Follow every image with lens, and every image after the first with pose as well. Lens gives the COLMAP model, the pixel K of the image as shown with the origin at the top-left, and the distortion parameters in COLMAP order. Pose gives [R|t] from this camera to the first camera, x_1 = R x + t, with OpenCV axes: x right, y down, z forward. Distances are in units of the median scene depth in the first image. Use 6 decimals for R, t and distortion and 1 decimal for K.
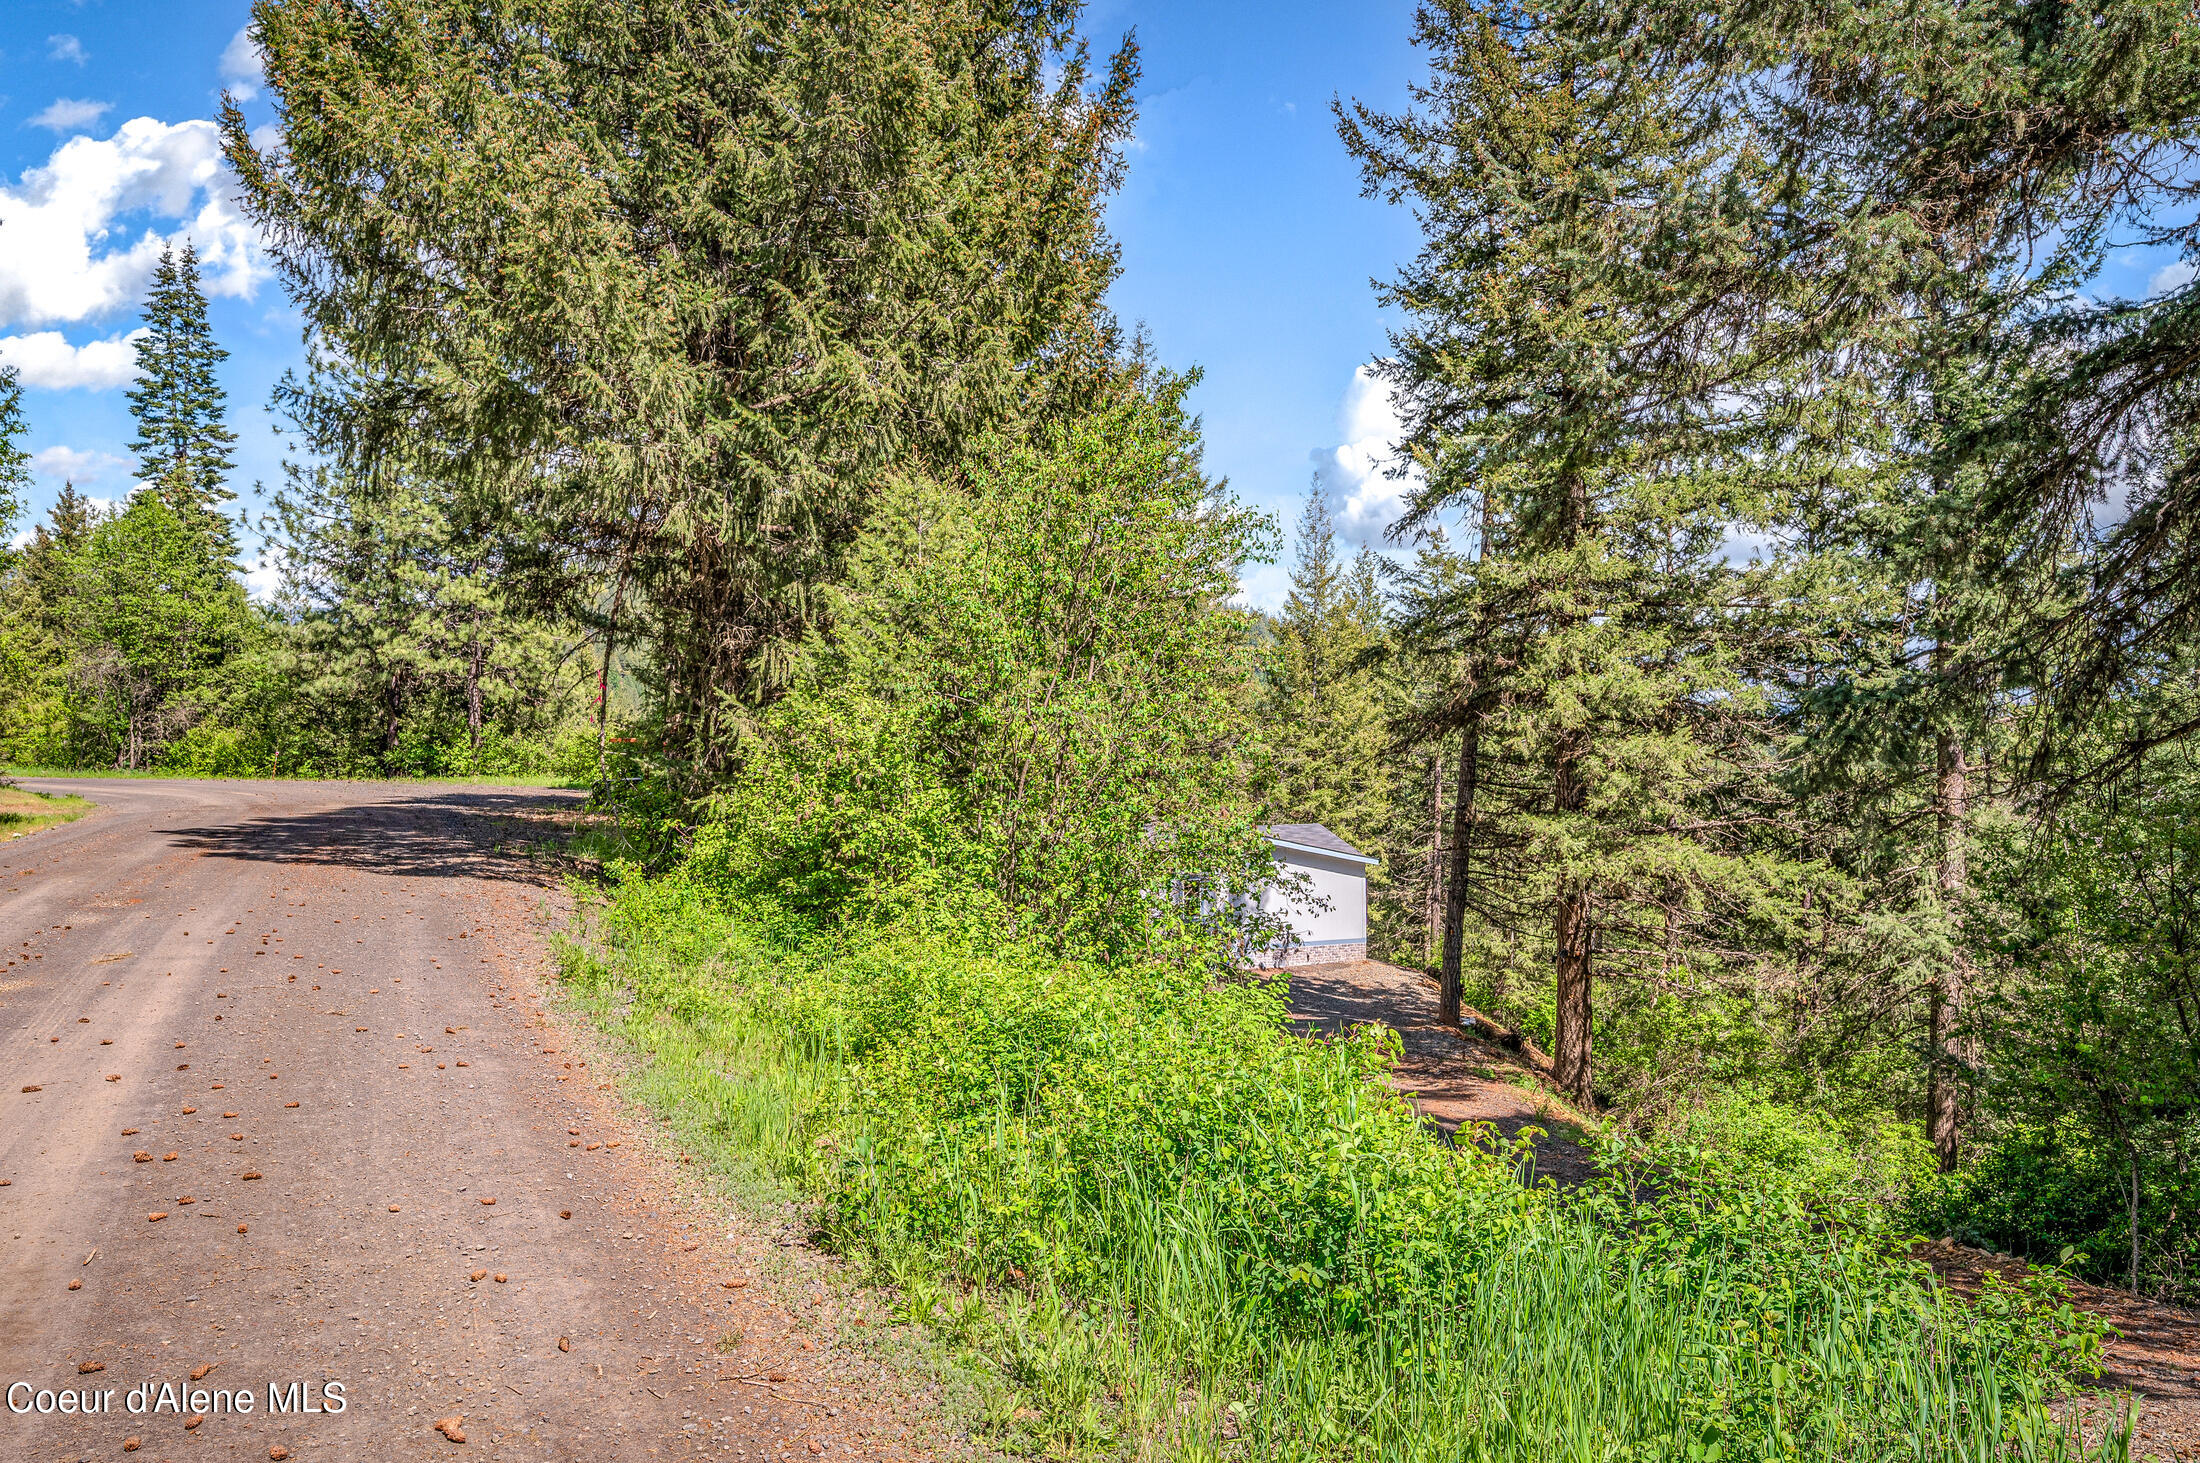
lens RADIAL K [[1596.6, 0, 1098.2], [0, 1596.6, 736.6], [0, 0, 1]] dist [0.004650, 0.002407]
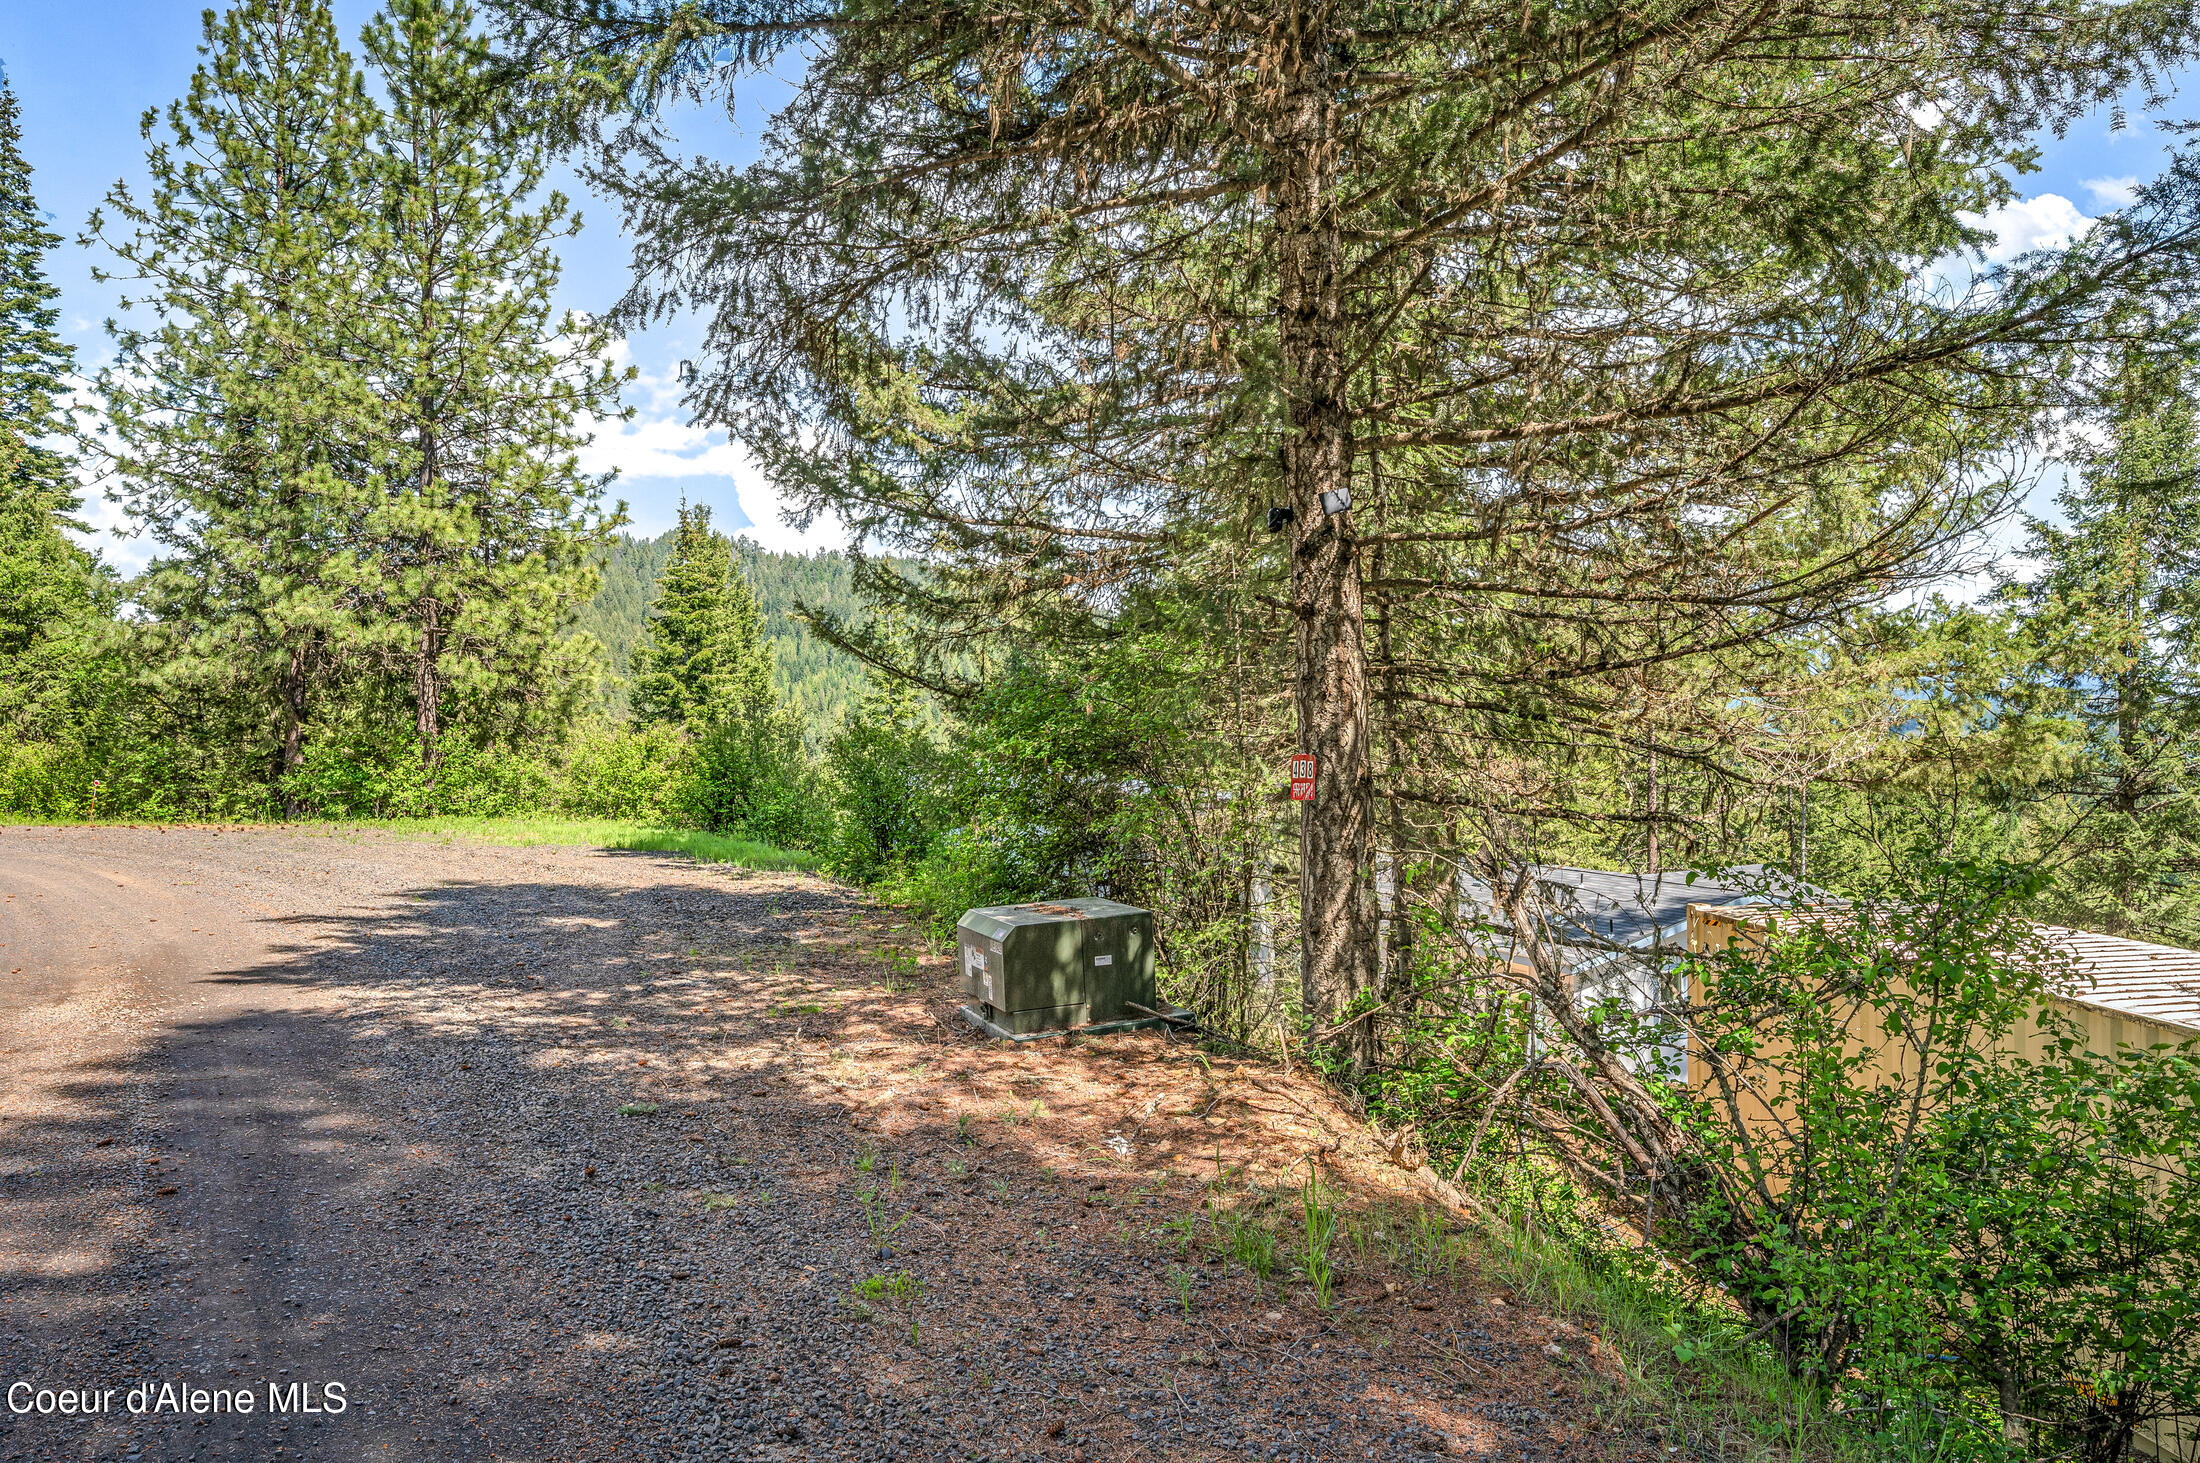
lens RADIAL K [[1435.7, 0, 1102.4], [0, 1435.7, 723.5], [0, 0, 1]] dist [-0.001304, -0.001800]
pose [[0.995461, -0.012949, 0.094280, -0.175140], [0.013659, 0.999883, -0.006891, -0.003039], [-0.094180, 0.008147, 0.995522, 0.401793]]
